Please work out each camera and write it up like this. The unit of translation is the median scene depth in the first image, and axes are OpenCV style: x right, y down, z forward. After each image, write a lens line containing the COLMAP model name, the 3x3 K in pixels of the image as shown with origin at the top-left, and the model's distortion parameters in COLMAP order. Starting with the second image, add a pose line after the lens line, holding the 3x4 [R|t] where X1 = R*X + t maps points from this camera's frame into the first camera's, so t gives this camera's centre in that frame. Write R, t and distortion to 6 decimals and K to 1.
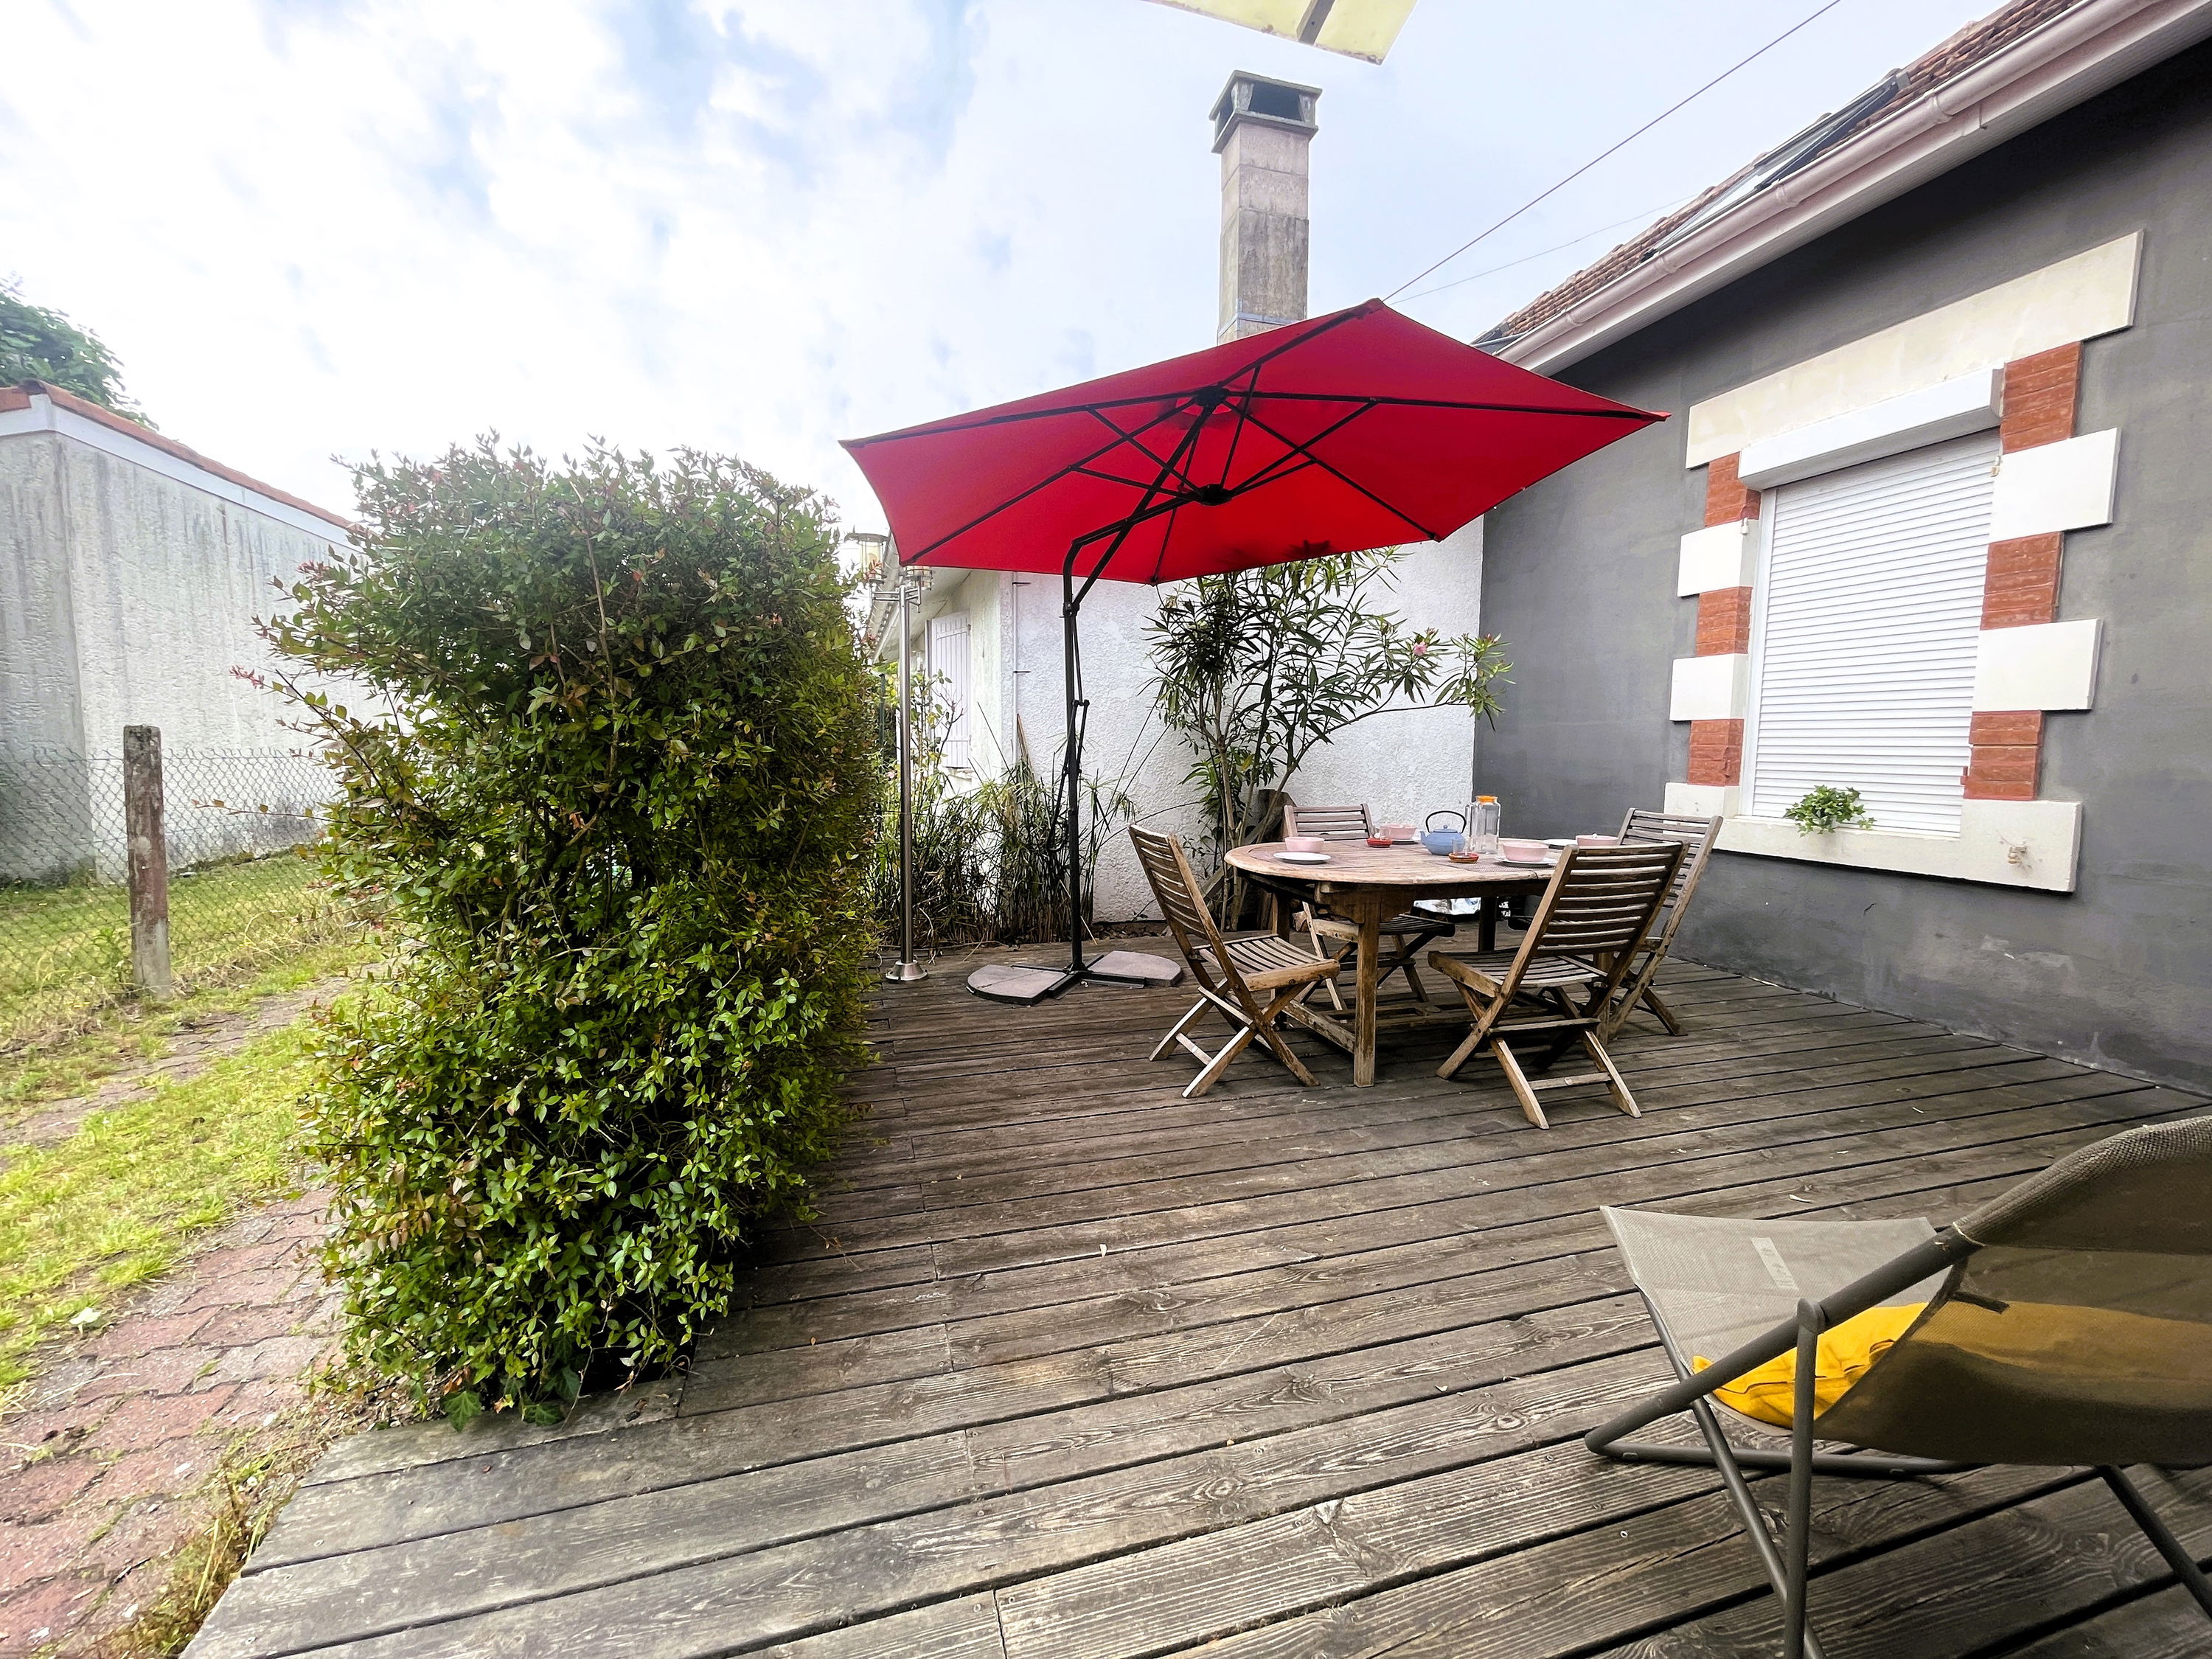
lens RADIAL K [[896.3, 0, 1096.4], [0, 896.3, 822.7], [0, 0, 1]] dist [-0.000499, 0.000733]
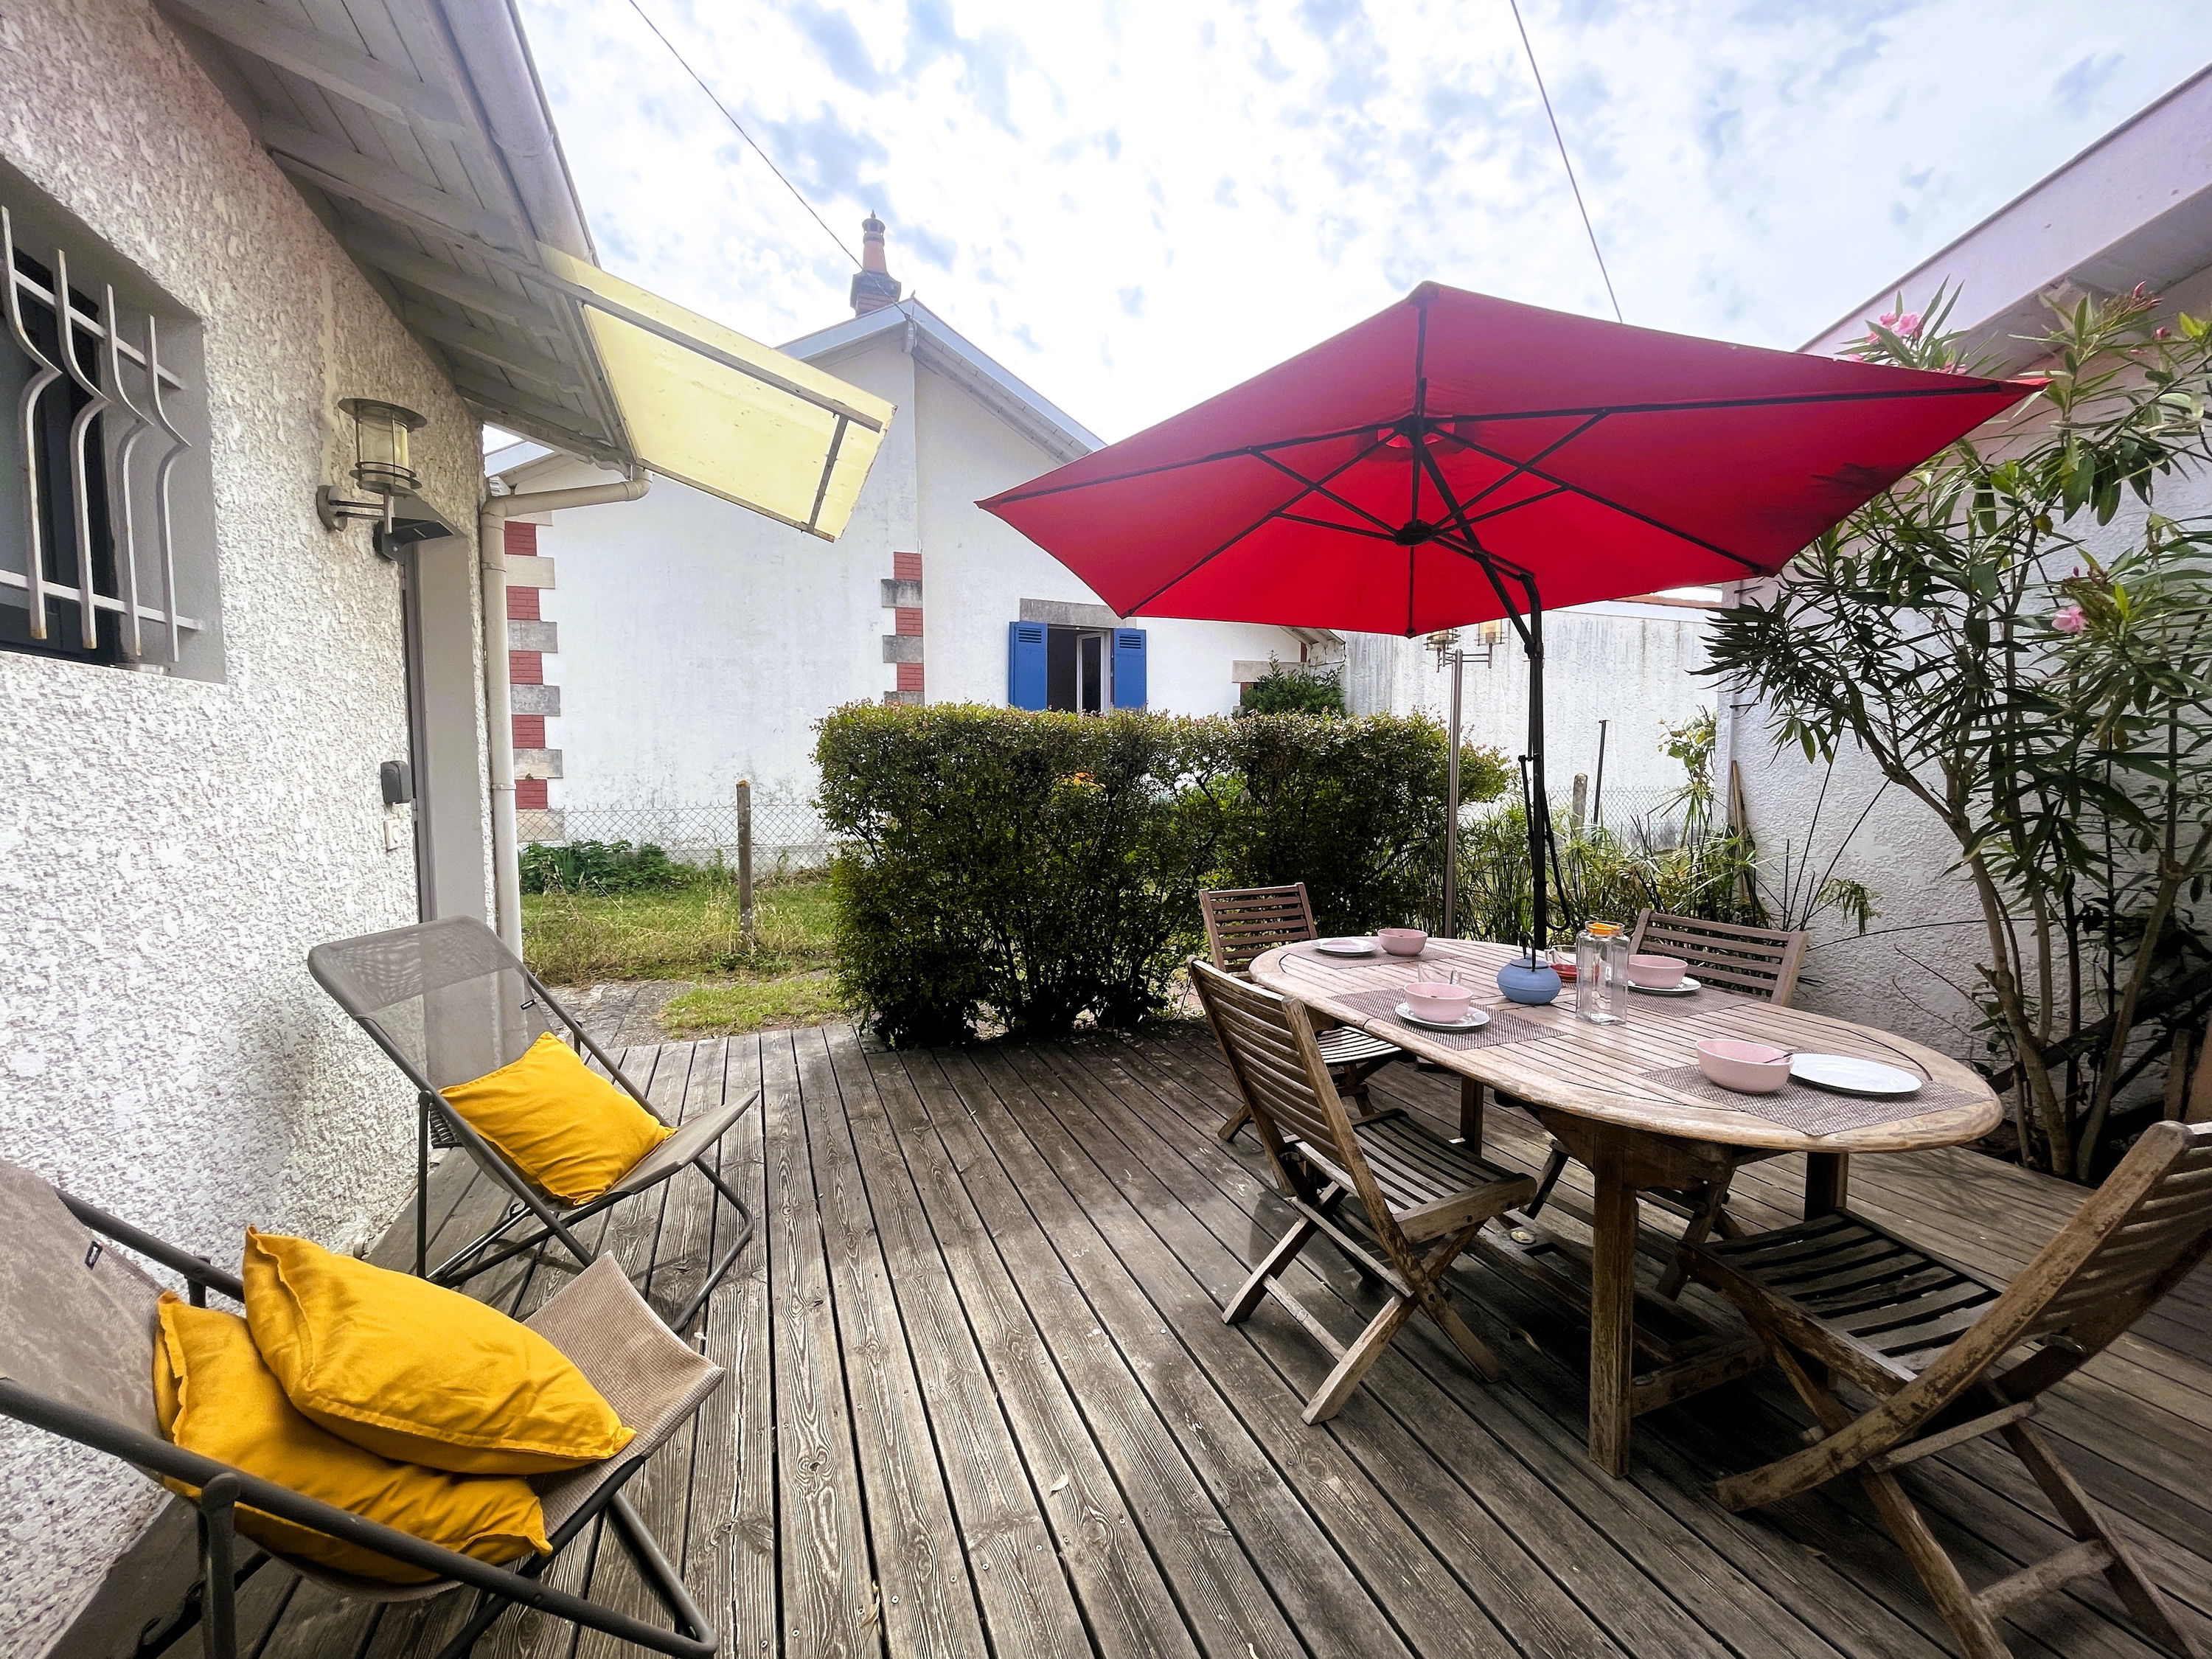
lens RADIAL K [[896.3, 0, 1089.4], [0, 896.3, 833.4], [0, 0, 1]] dist [-0.000499, 0.000733]
pose [[0.072144, 0.059459, -0.995620, 1.567768], [-0.093069, 0.994268, 0.052634, -0.126032], [0.993043, 0.088864, 0.077264, 1.017204]]
